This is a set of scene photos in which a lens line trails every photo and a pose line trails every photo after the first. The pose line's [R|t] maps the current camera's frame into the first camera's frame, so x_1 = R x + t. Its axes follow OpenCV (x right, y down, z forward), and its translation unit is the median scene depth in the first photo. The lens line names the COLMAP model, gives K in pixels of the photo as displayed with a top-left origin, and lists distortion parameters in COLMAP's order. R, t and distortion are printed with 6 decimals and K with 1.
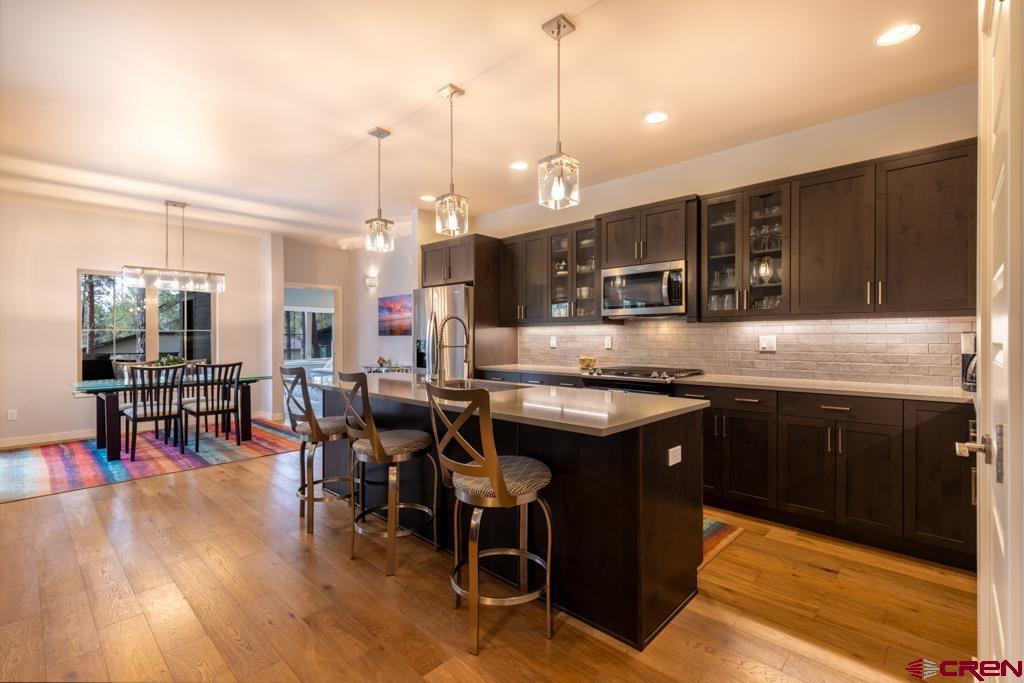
lens RADIAL K [[463.7, 0, 516.5], [0, 463.7, 341.6], [0, 0, 1]] dist [0.011990, -0.002167]
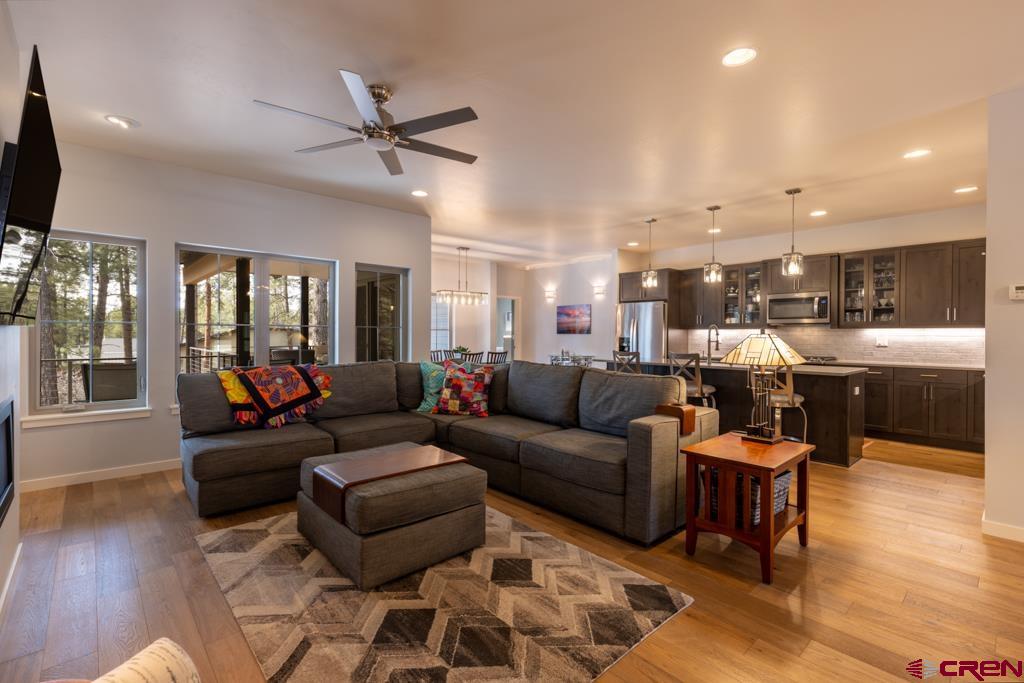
lens RADIAL K [[463.7, 0, 521.8], [0, 463.7, 339.4], [0, 0, 1]] dist [0.011990, -0.002167]
pose [[0.997210, 0.006734, -0.074342, -0.586446], [-0.006512, 0.999974, 0.003225, 0.000160], [0.074362, -0.002732, 0.997228, -0.721091]]
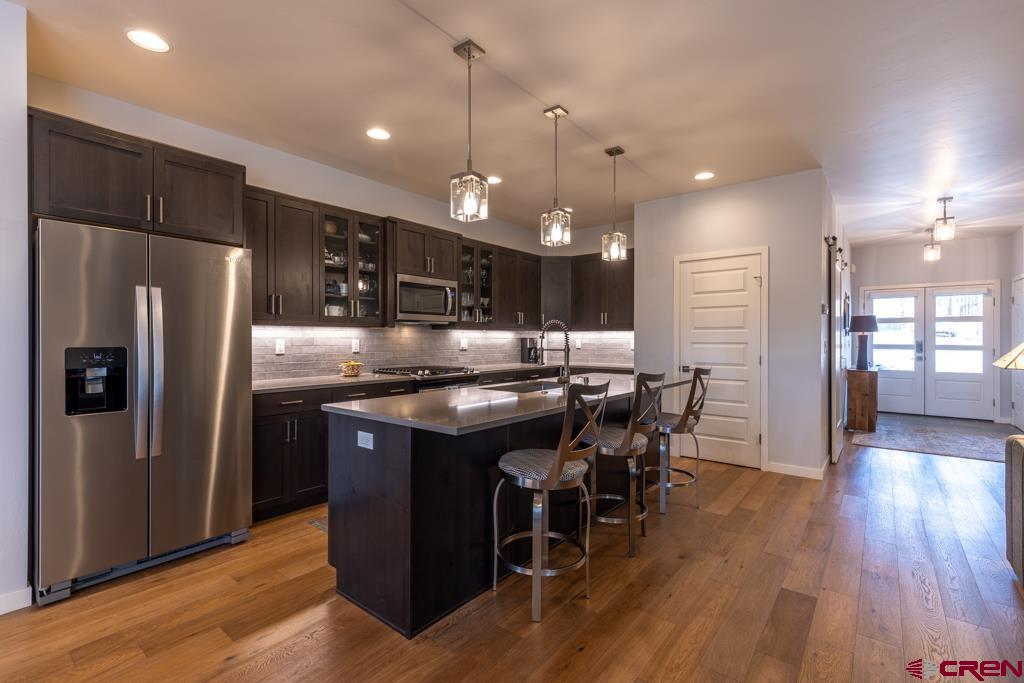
lens RADIAL K [[463.7, 0, 513.1], [0, 463.7, 337.3], [0, 0, 1]] dist [0.011990, -0.002167]
pose [[-0.080474, 0.014661, 0.996649, -0.910949], [0.013841, 0.999812, -0.013590, 0.002168], [-0.996661, 0.012701, -0.080662, 0.902024]]
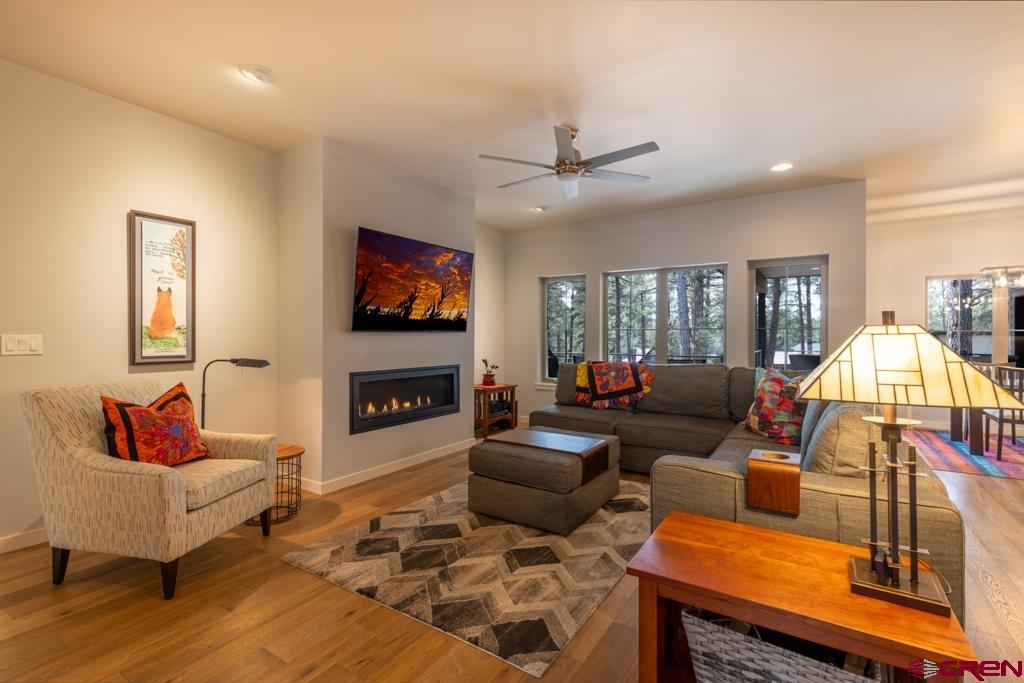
lens RADIAL K [[463.7, 0, 509.0], [0, 463.7, 340.9], [0, 0, 1]] dist [0.011990, -0.002167]
pose [[0.171186, 0.009551, -0.985192, -0.012532], [-0.011018, 0.999909, 0.007779, 0.001287], [0.985177, 0.009524, 0.171276, -0.259111]]
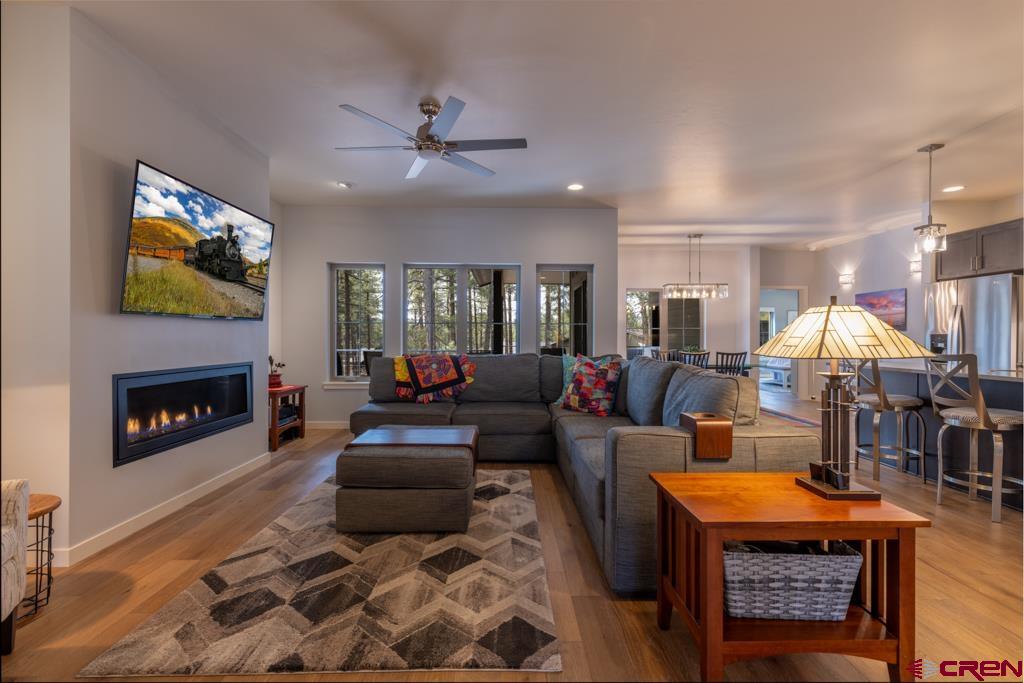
lens RADIAL K [[463.7, 0, 511.9], [0, 463.7, 341.1], [0, 0, 1]] dist [0.011990, -0.002167]
pose [[0.693215, 0.008546, -0.720680, -0.163505], [-0.009931, 0.999948, 0.002305, 0.024364], [0.720662, 0.005559, 0.693264, -0.468506]]
